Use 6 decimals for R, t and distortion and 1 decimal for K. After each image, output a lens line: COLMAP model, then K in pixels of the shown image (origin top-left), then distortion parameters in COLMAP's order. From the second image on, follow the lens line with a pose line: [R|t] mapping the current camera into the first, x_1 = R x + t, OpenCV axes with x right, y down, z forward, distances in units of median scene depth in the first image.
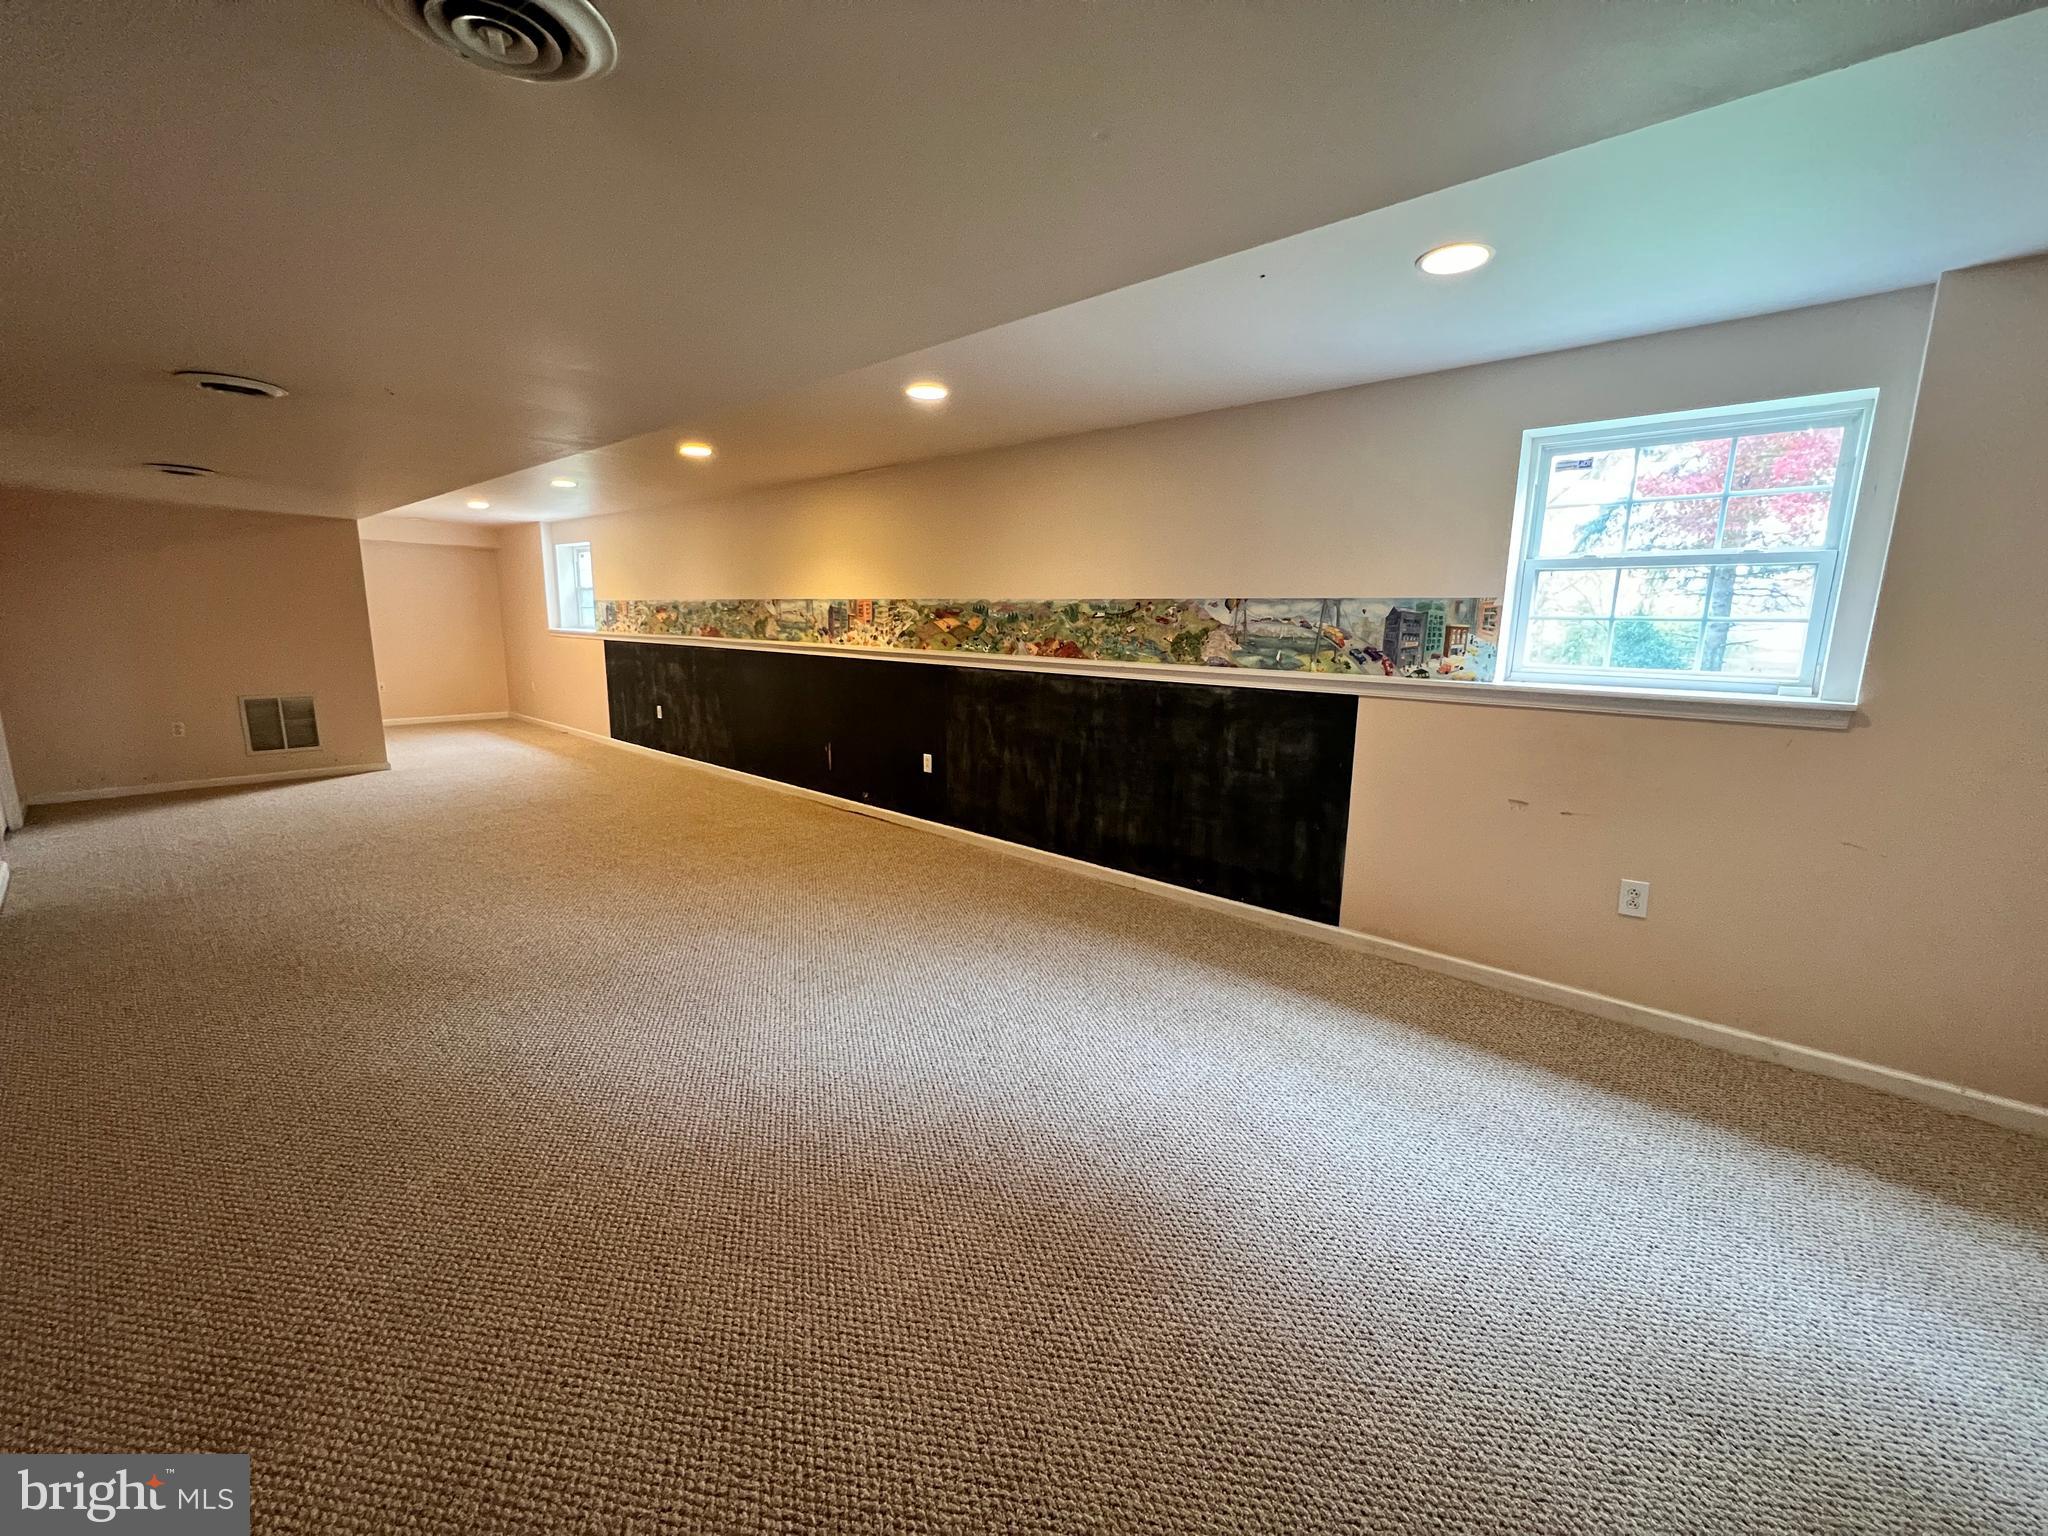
lens RADIAL K [[816.7, 0, 1028.1], [0, 816.7, 765.9], [0, 0, 1]] dist [-0.001171, 0.000213]
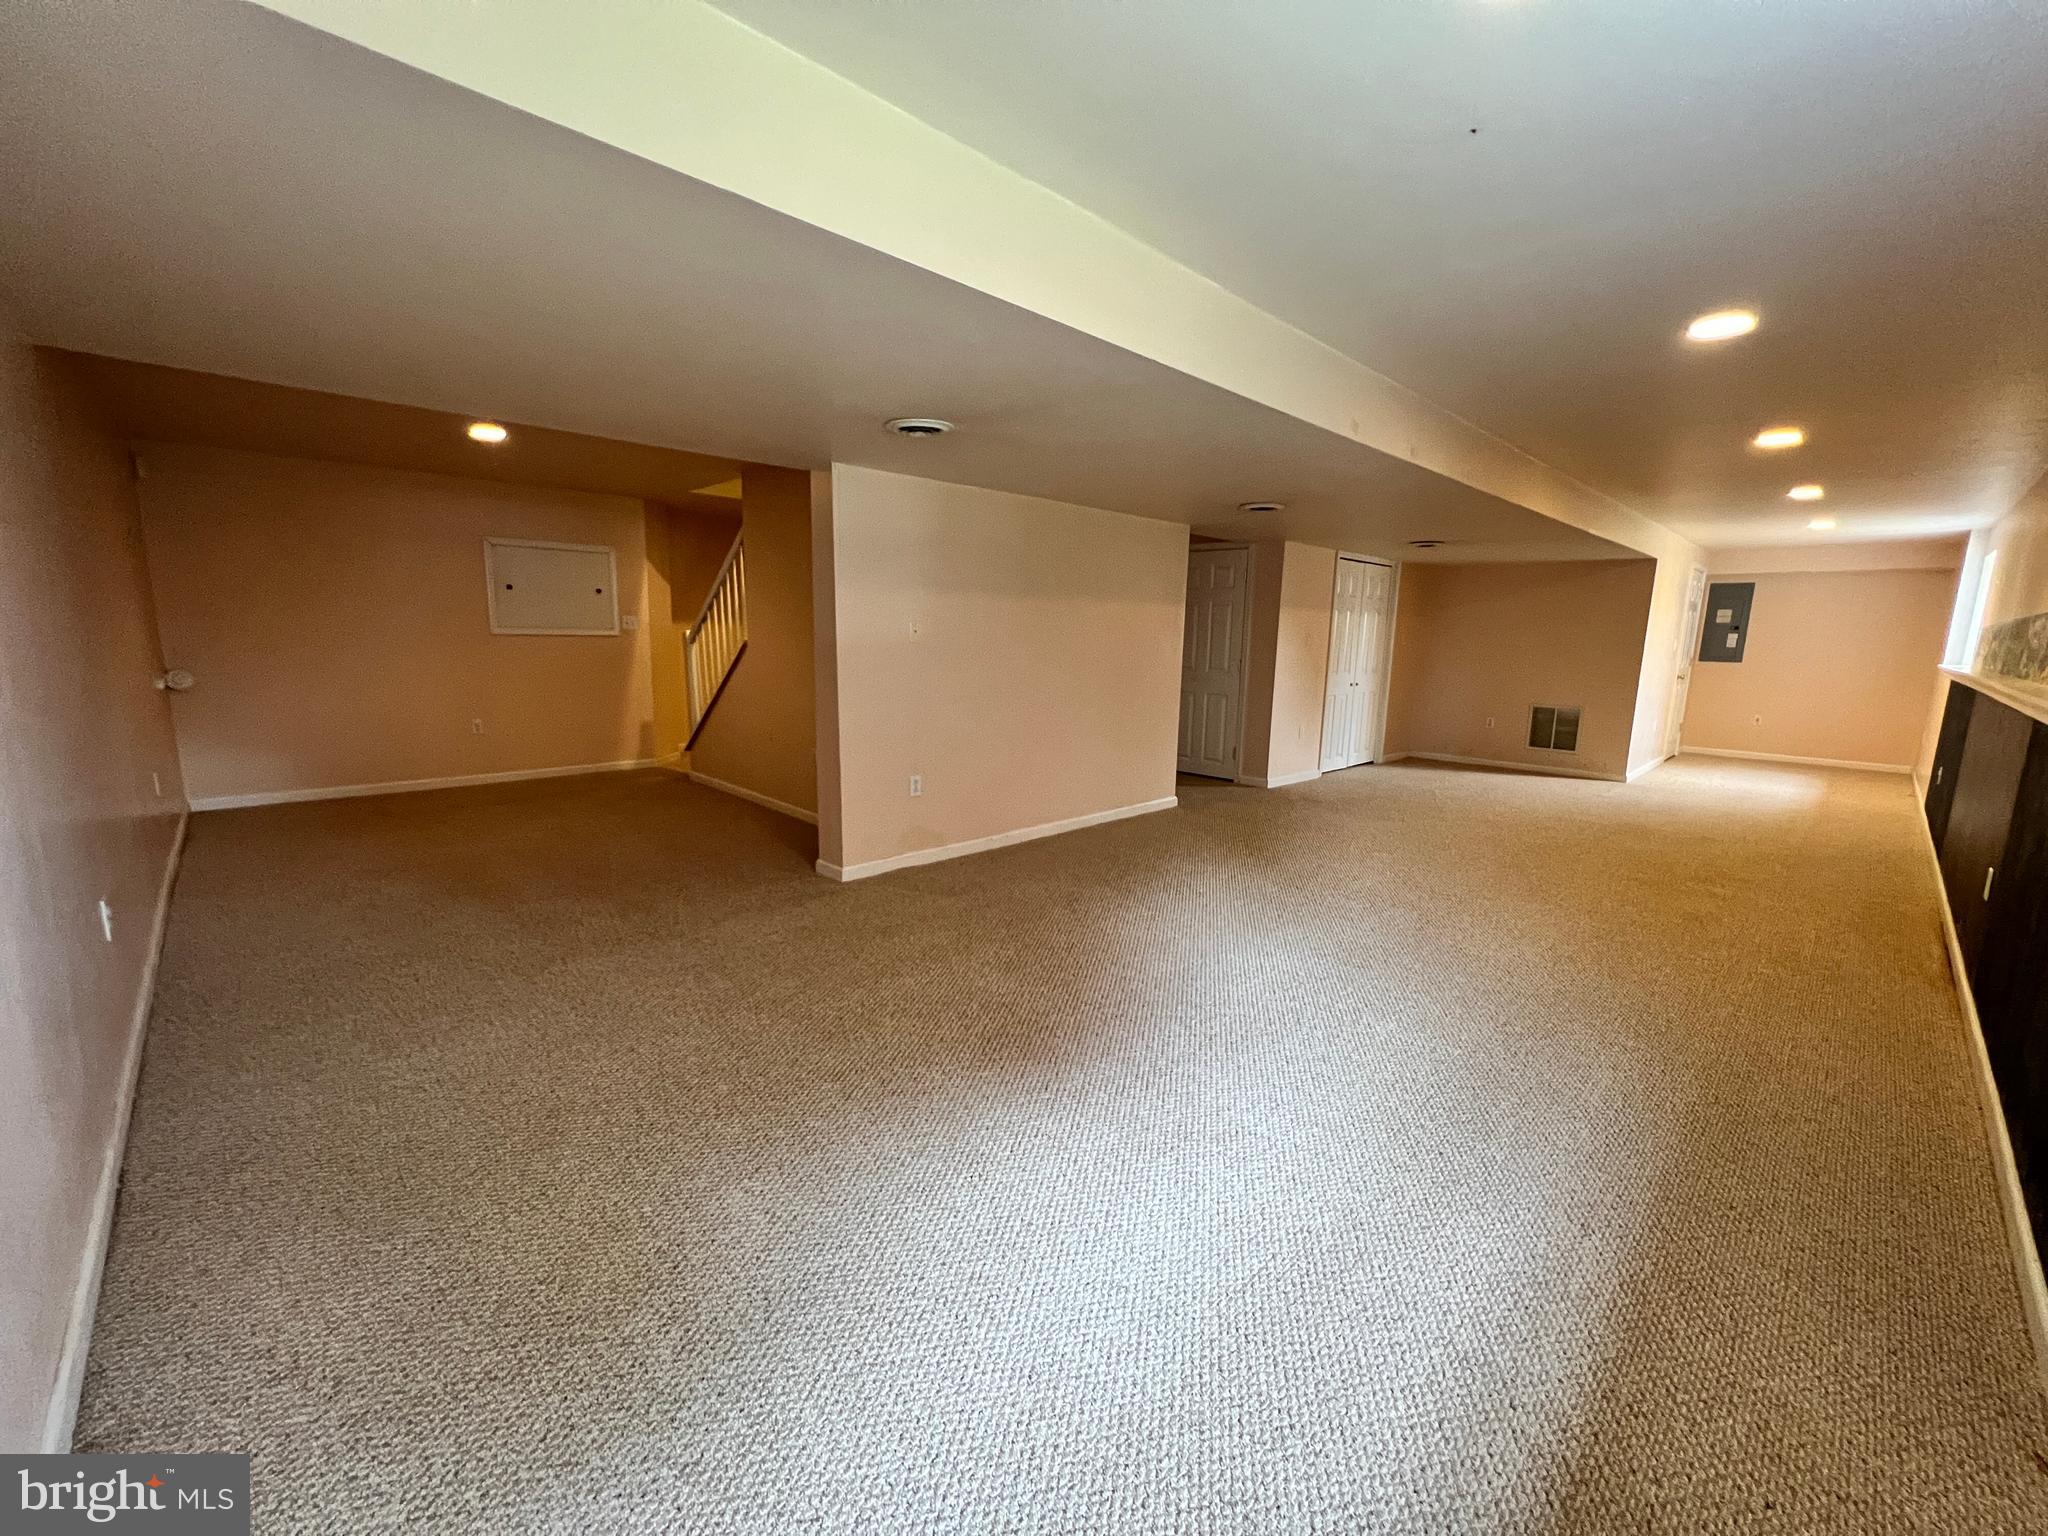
lens RADIAL K [[816.7, 0, 1032.6], [0, 816.7, 771.9], [0, 0, 1]] dist [-0.001171, 0.000213]
pose [[-0.066968, 0.150999, -0.986263, 0.814937], [-0.195677, 0.967299, 0.161382, -0.067705], [0.978379, 0.203796, -0.035231, 0.562873]]
